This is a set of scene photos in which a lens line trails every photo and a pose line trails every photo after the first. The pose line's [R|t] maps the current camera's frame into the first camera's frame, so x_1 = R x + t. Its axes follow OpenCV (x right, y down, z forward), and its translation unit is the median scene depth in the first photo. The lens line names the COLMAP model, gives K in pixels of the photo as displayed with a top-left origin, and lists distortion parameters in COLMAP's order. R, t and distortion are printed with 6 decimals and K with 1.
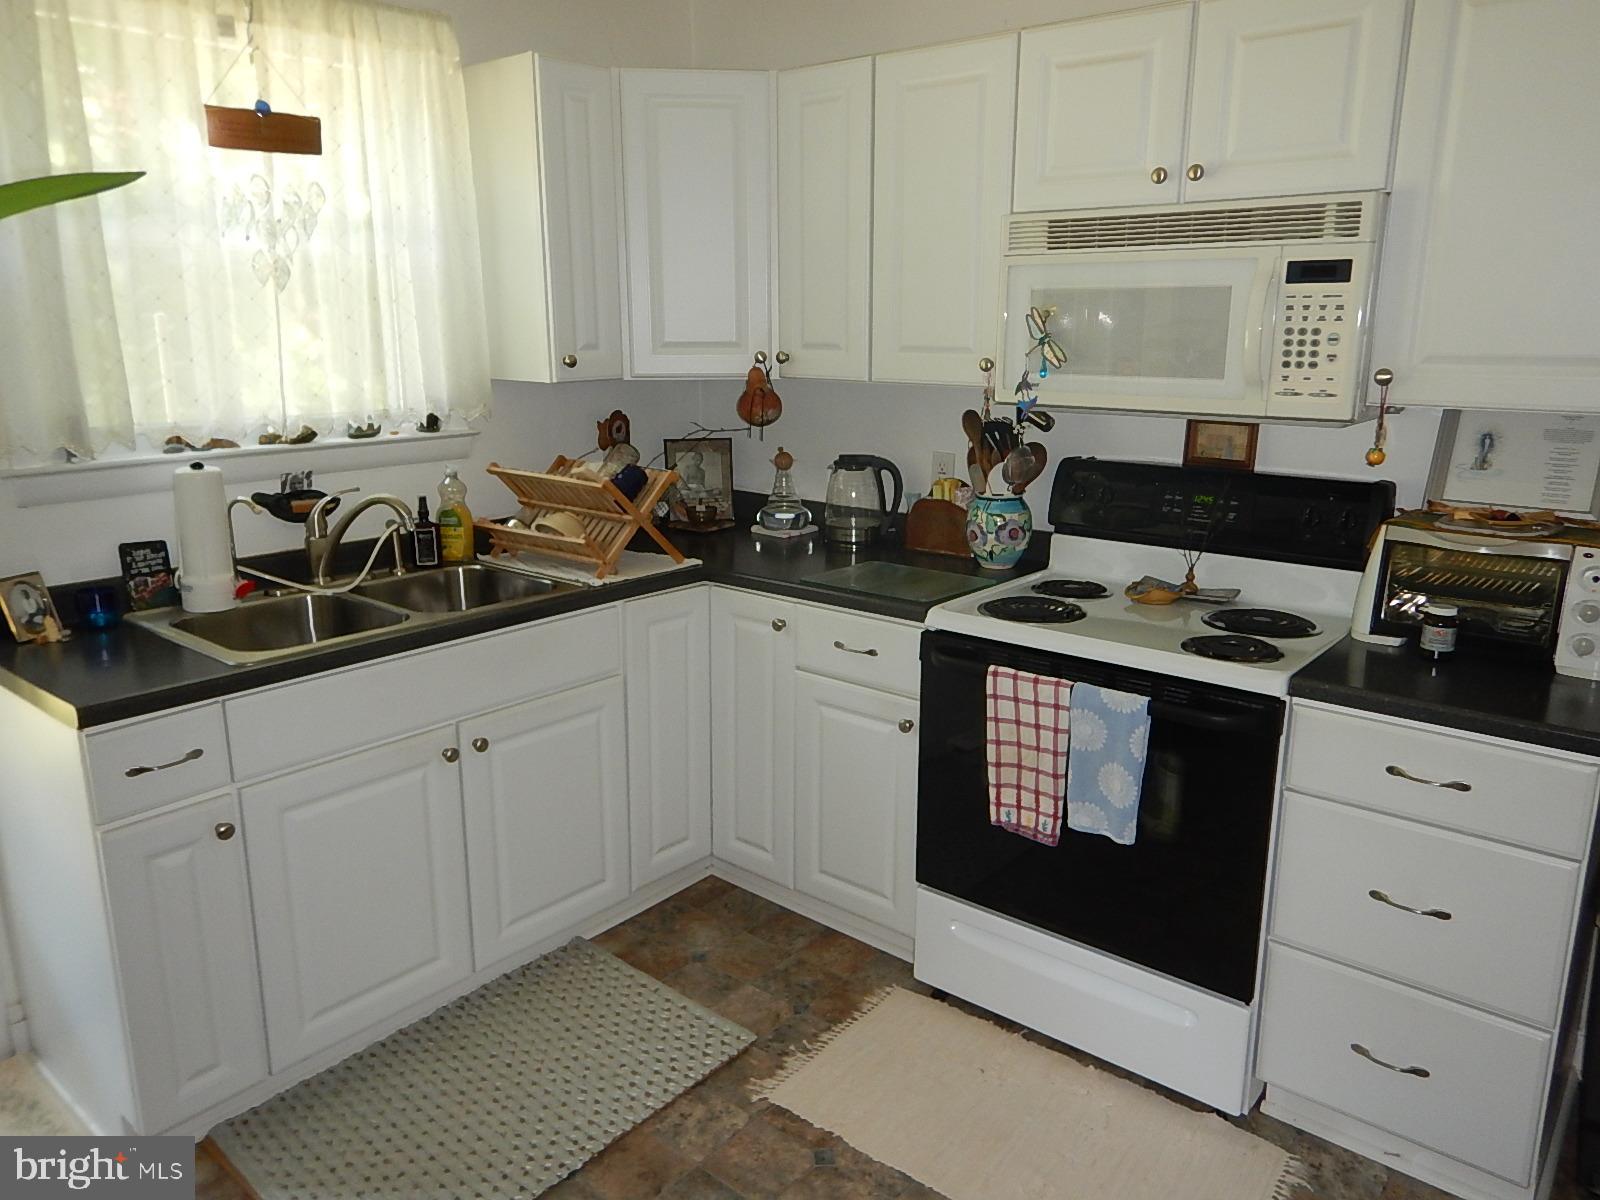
lens RADIAL K [[1135.7, 0, 797.1], [0, 1135.7, 581.7], [0, 0, 1]] dist [-0.004026, -0.000271]
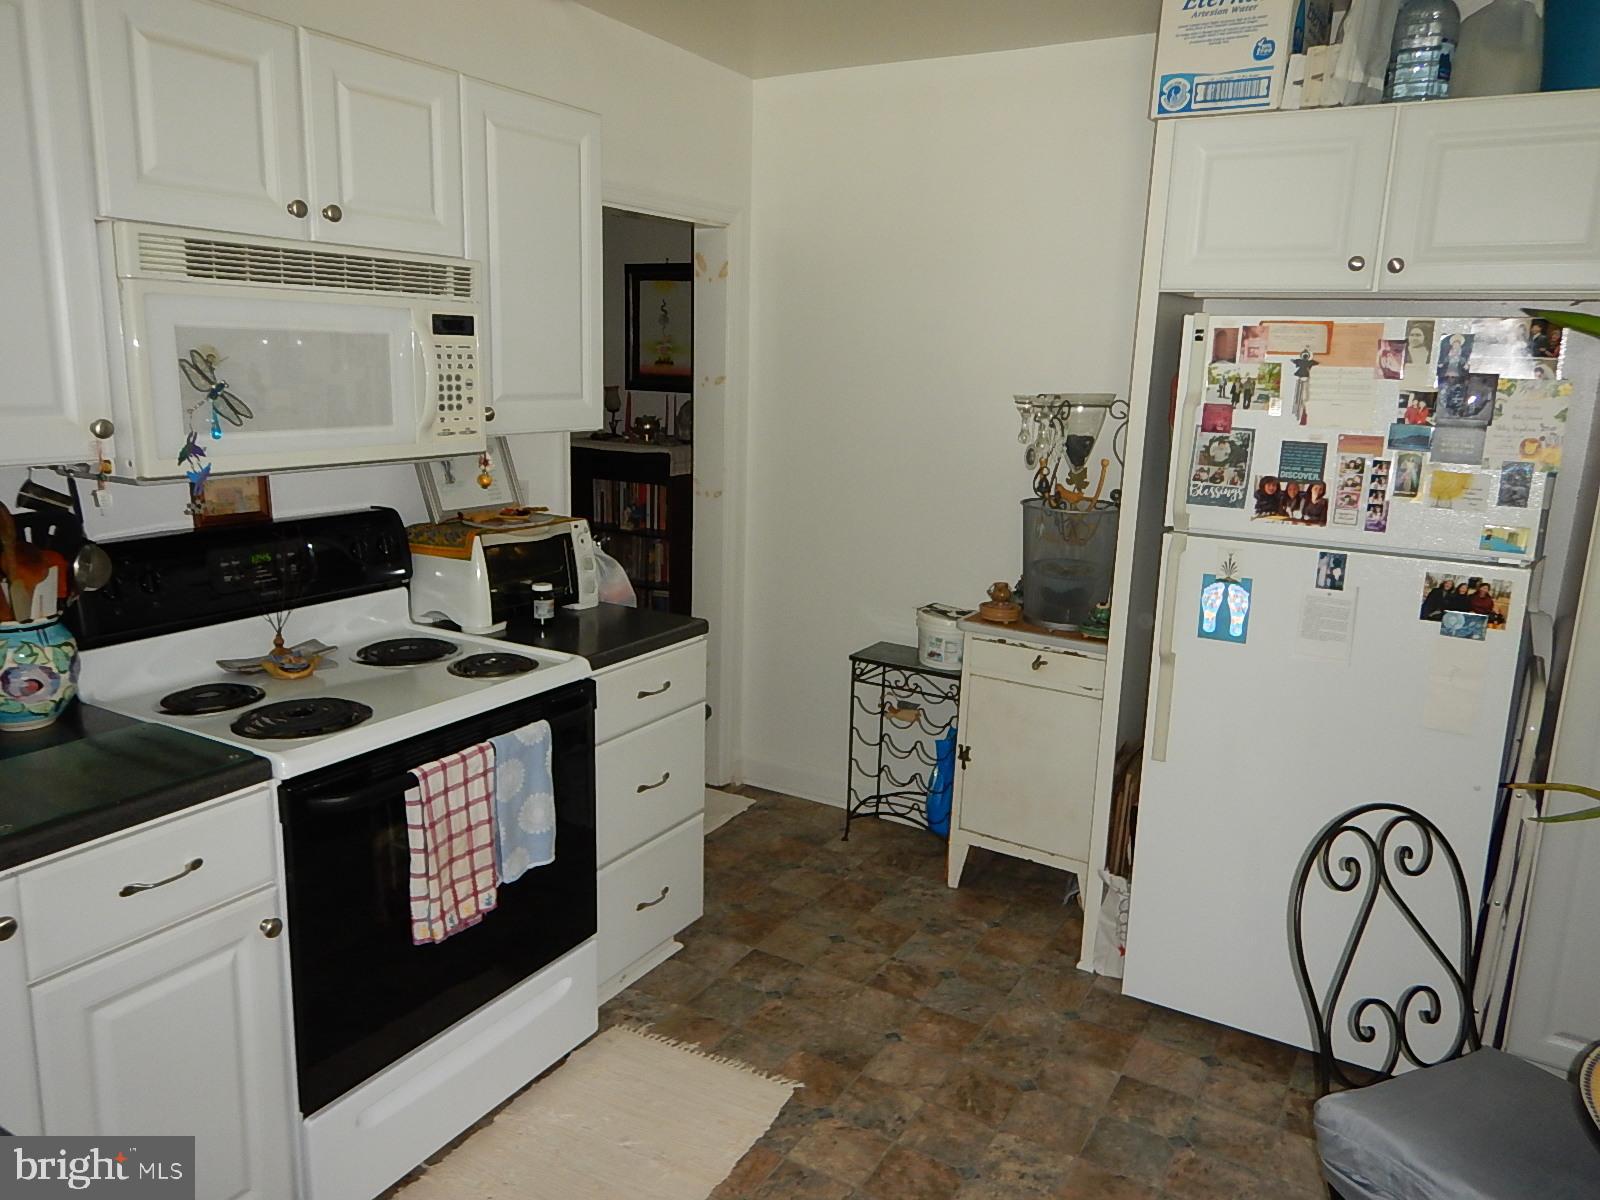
lens RADIAL K [[1135.7, 0, 797.1], [0, 1135.7, 581.7], [0, 0, 1]] dist [-0.004026, -0.000271]
pose [[-0.159942, -0.195143, 0.967645, -0.694243], [0.197917, 0.954020, 0.225109, -0.202747], [-0.967082, 0.227518, -0.113966, 0.802374]]
